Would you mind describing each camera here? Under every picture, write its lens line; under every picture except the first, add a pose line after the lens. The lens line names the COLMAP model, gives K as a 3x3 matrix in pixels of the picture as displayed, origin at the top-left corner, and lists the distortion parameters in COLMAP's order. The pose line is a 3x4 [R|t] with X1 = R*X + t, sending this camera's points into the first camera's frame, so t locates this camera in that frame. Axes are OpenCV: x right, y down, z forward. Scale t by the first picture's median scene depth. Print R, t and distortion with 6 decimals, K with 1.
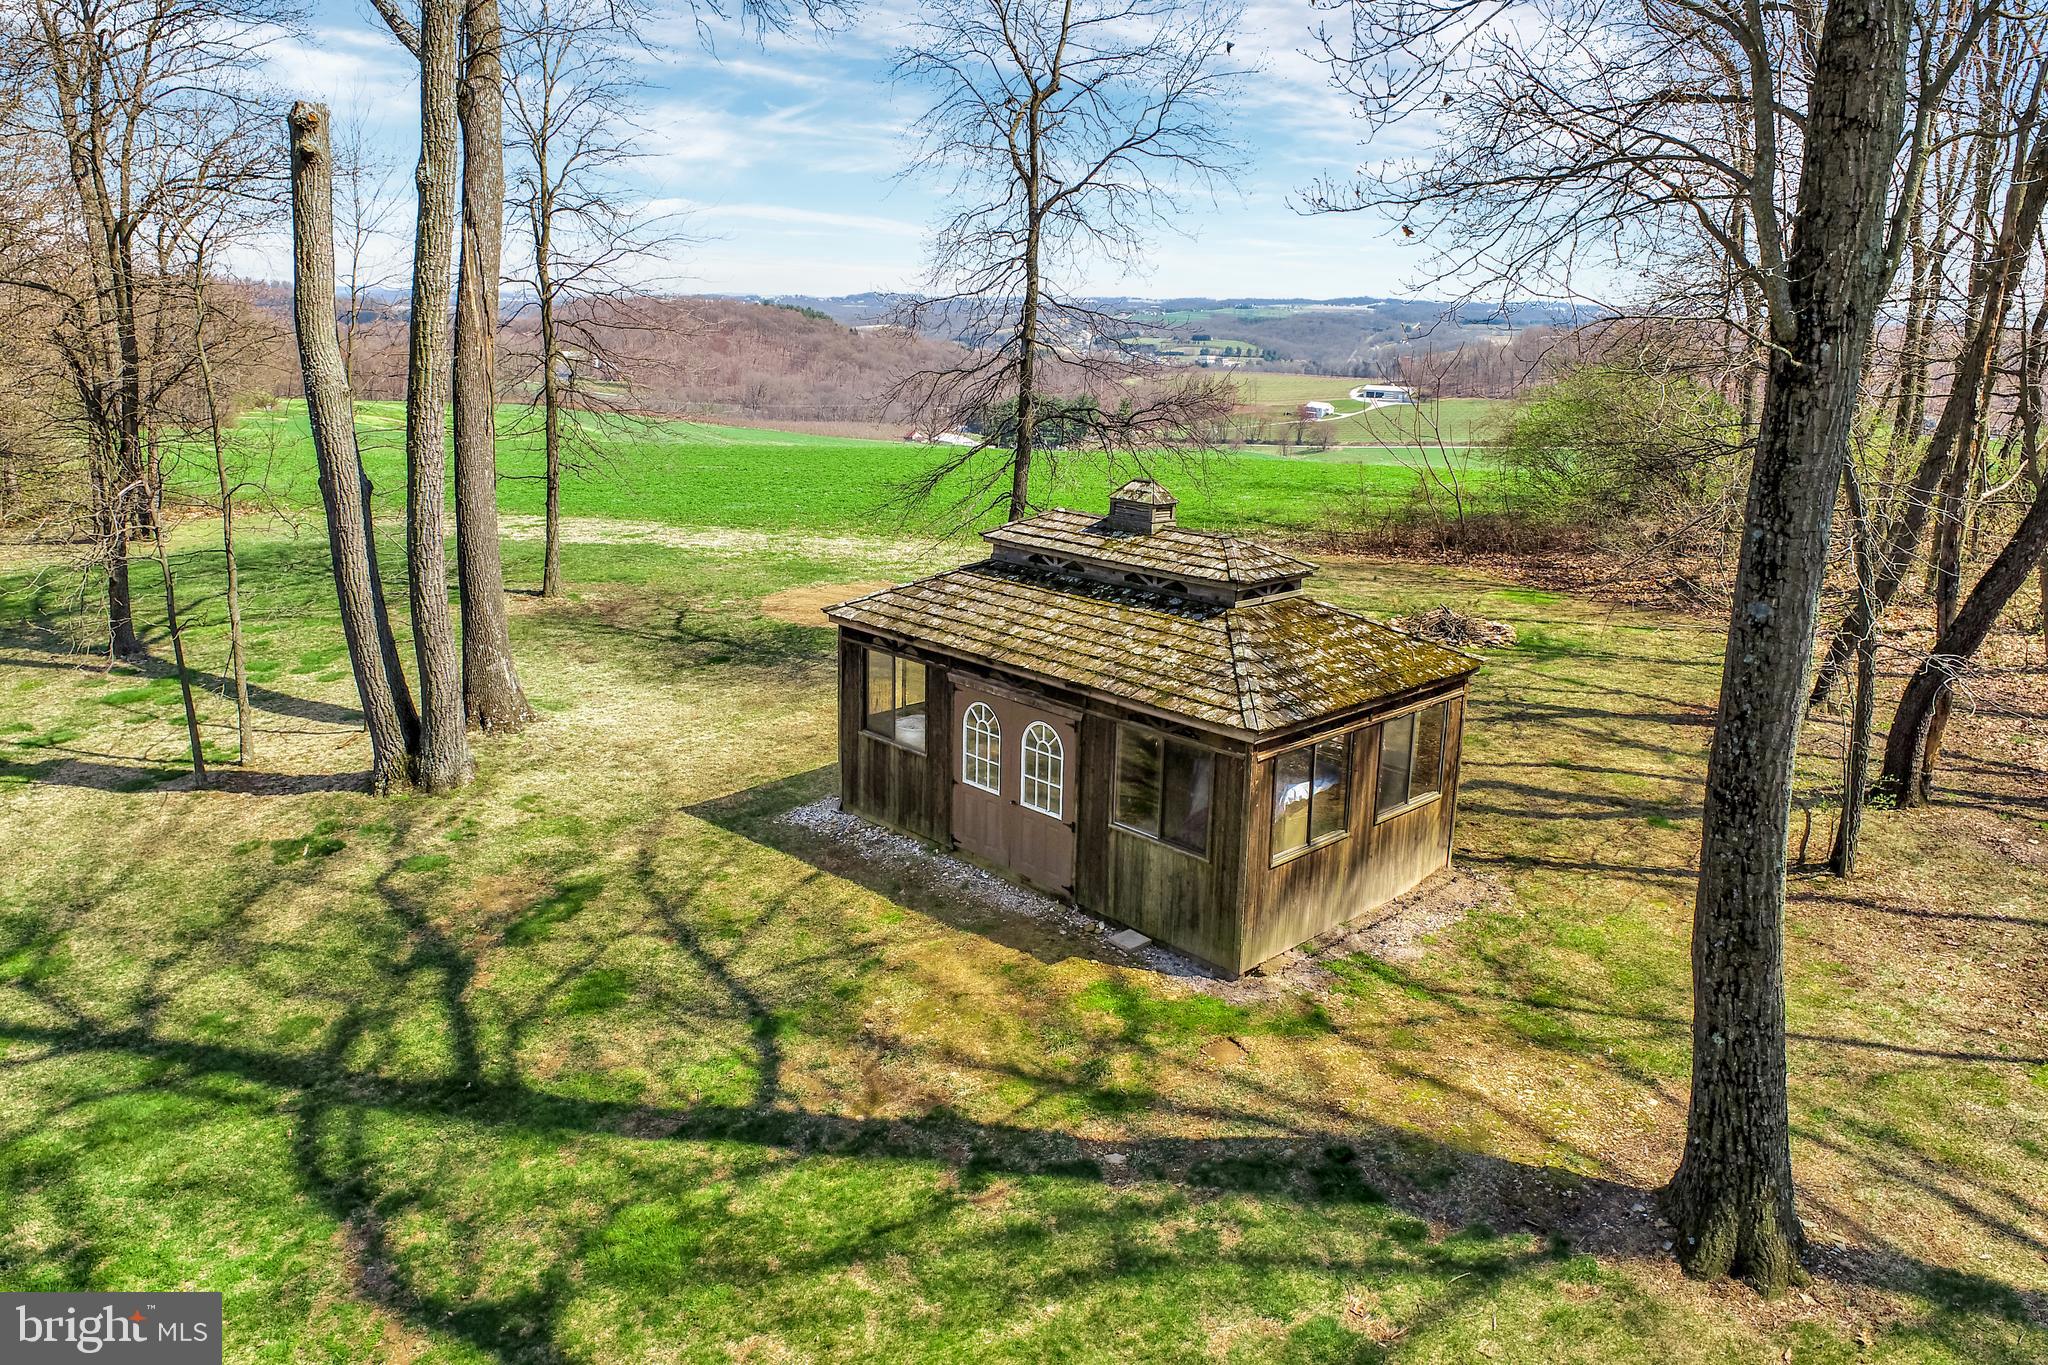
lens RADIAL K [[1381.9, 0, 1013.5], [0, 1381.9, 676.3], [0, 0, 1]] dist [-0.002737, -0.000573]
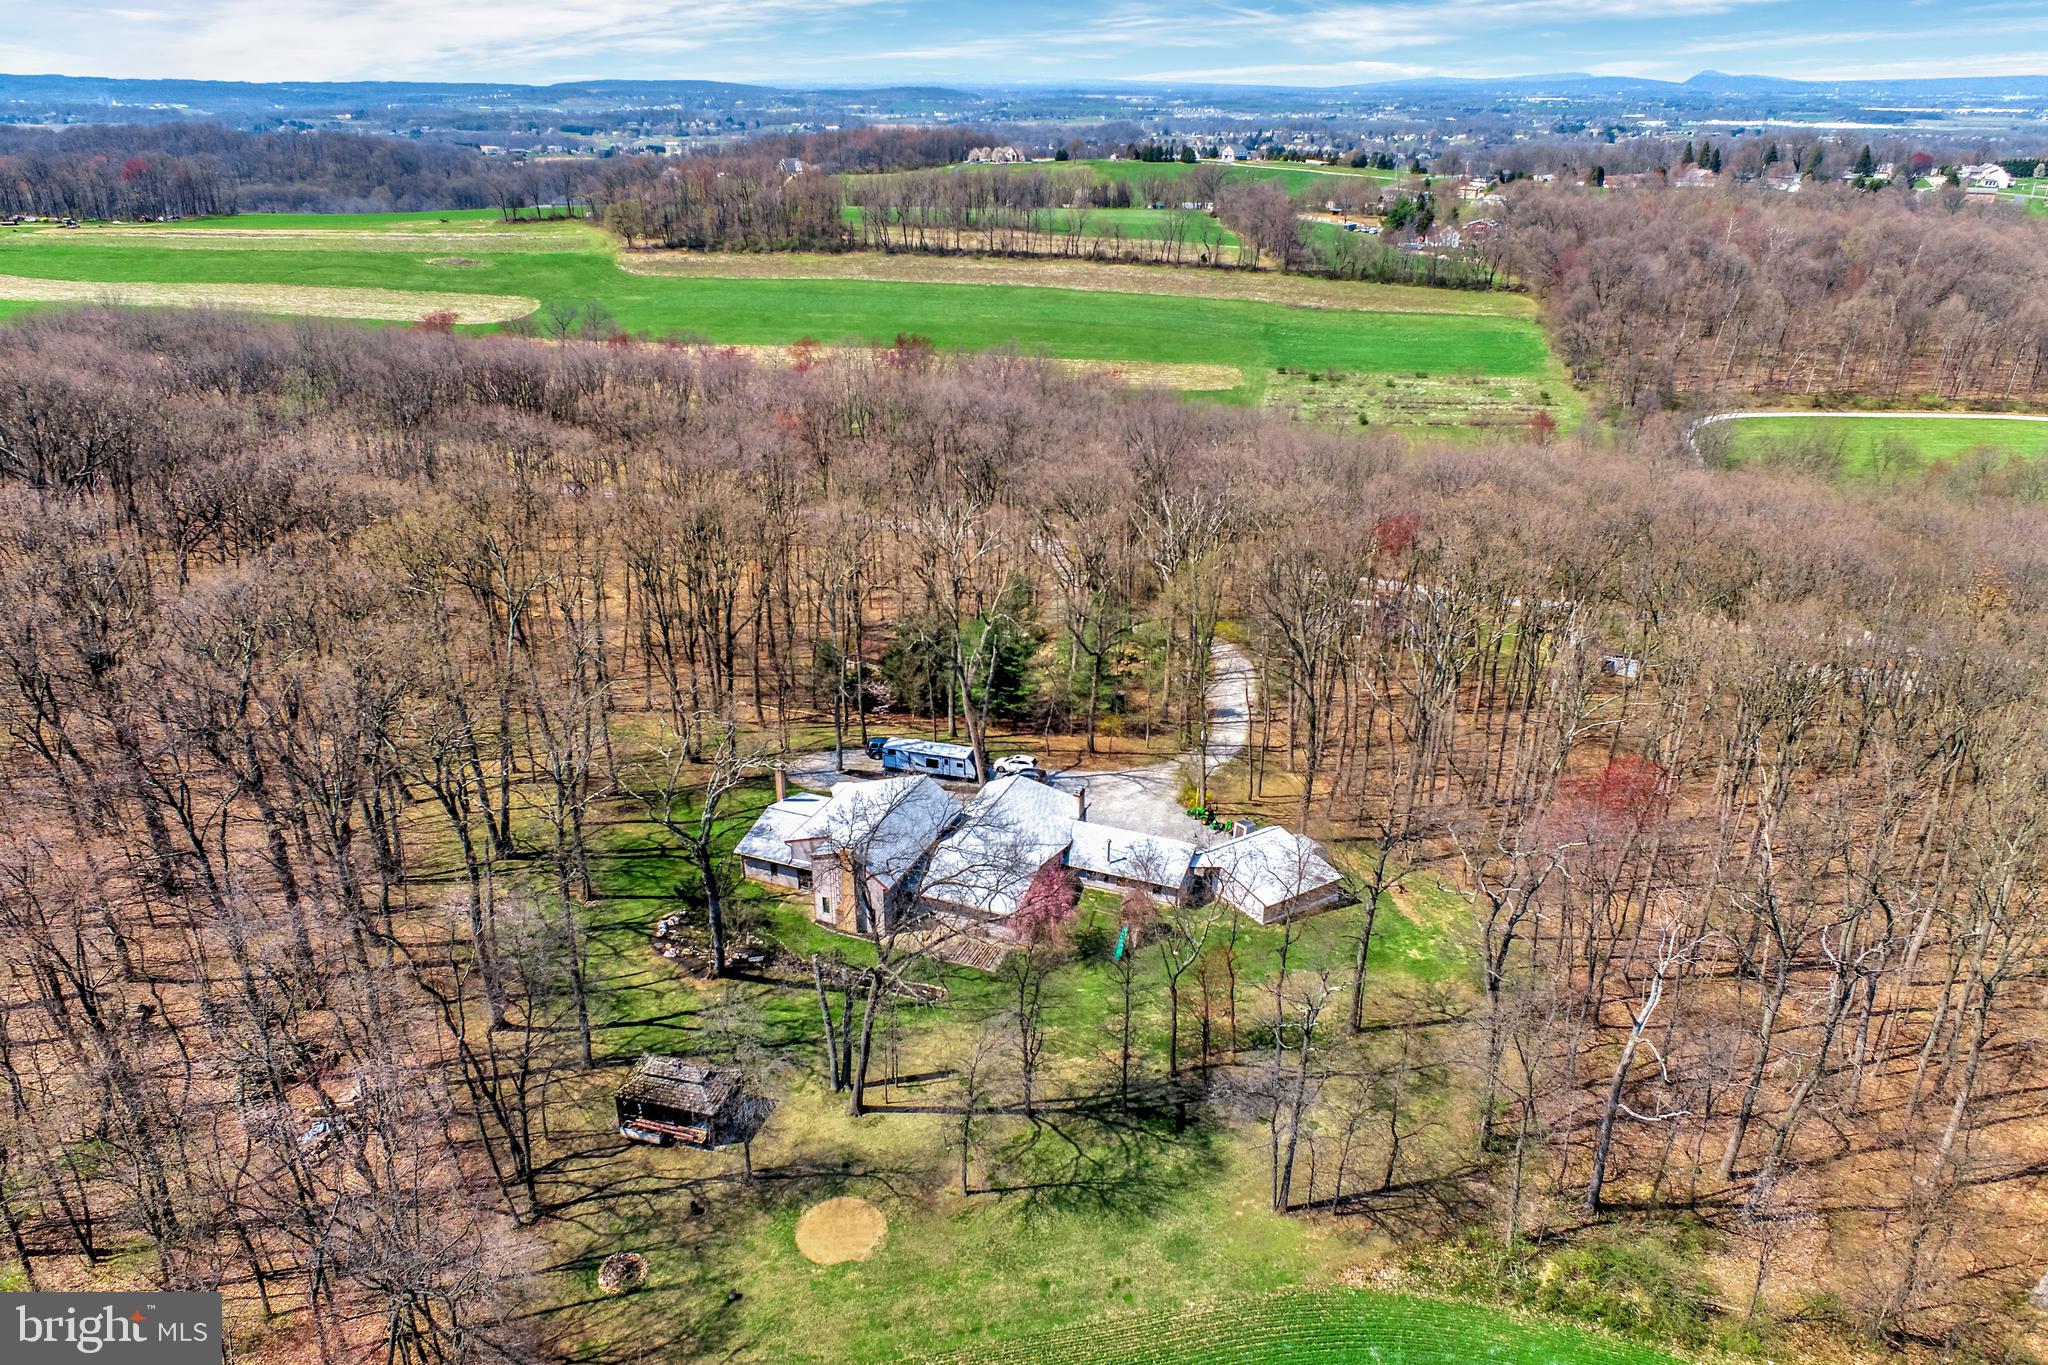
lens RADIAL K [[1398.2, 0, 998.4], [0, 1398.2, 722.4], [0, 0, 1]] dist [-0.006498, -0.002332]
pose [[-0.853559, 0.202553, -0.480009, 1.394544], [-0.159638, 0.775332, 0.611045, -4.805691], [0.495935, 0.598191, -0.629456, 4.378809]]
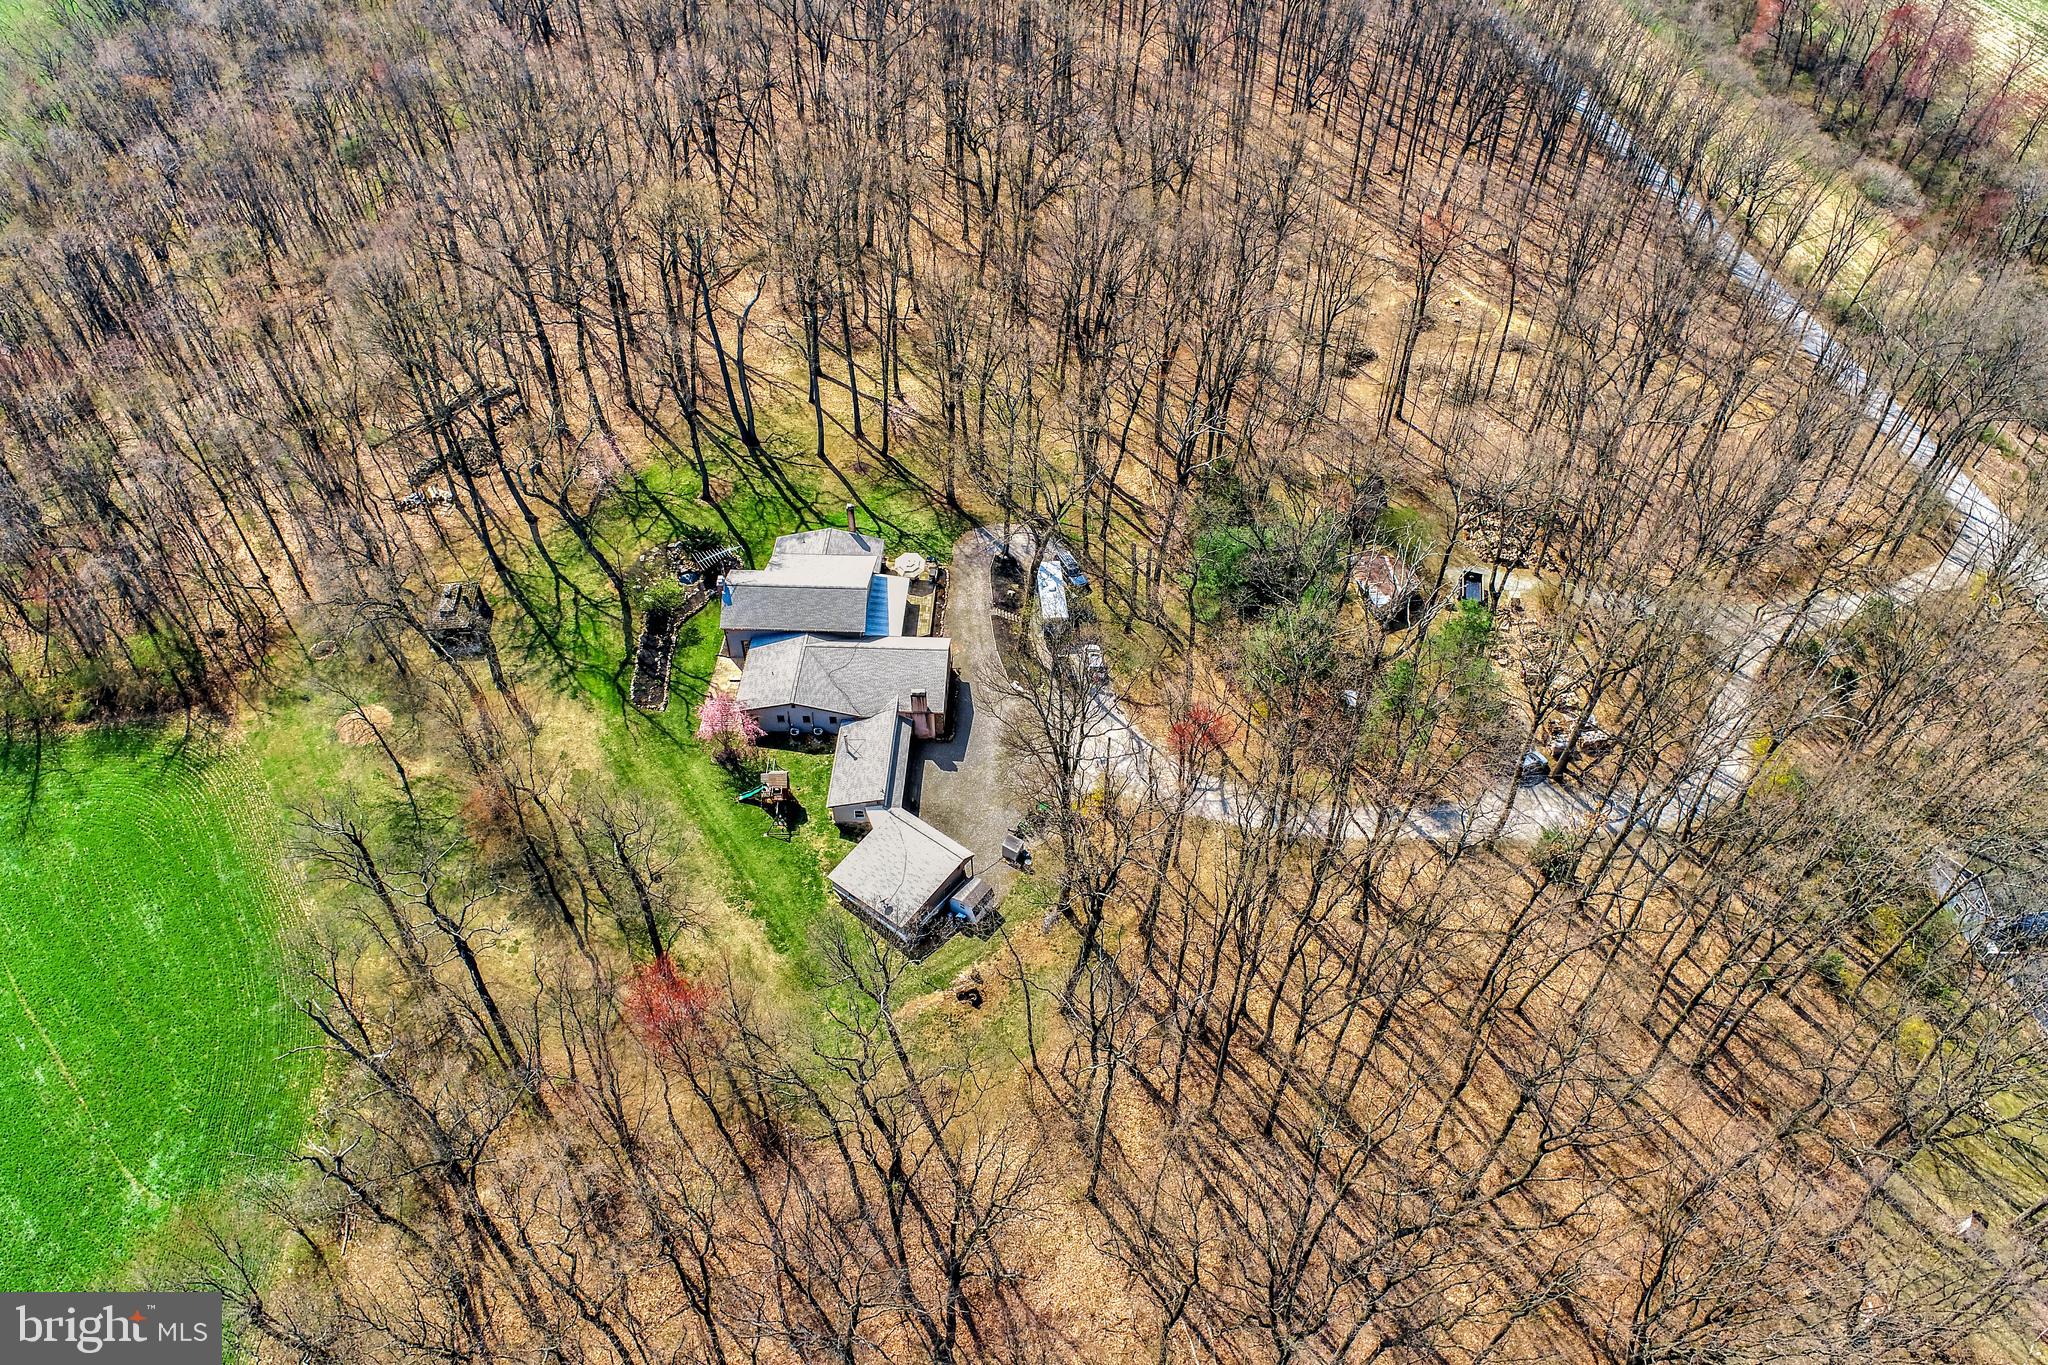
lens RADIAL K [[1398.2, 0, 998.4], [0, 1398.2, 722.4], [0, 0, 1]] dist [-0.006498, -0.002332]
pose [[-0.783517, -0.466666, 0.410274, -6.660419], [0.161630, 0.484479, 0.859742, -6.794213], [-0.599981, 0.739934, -0.304170, 2.248240]]
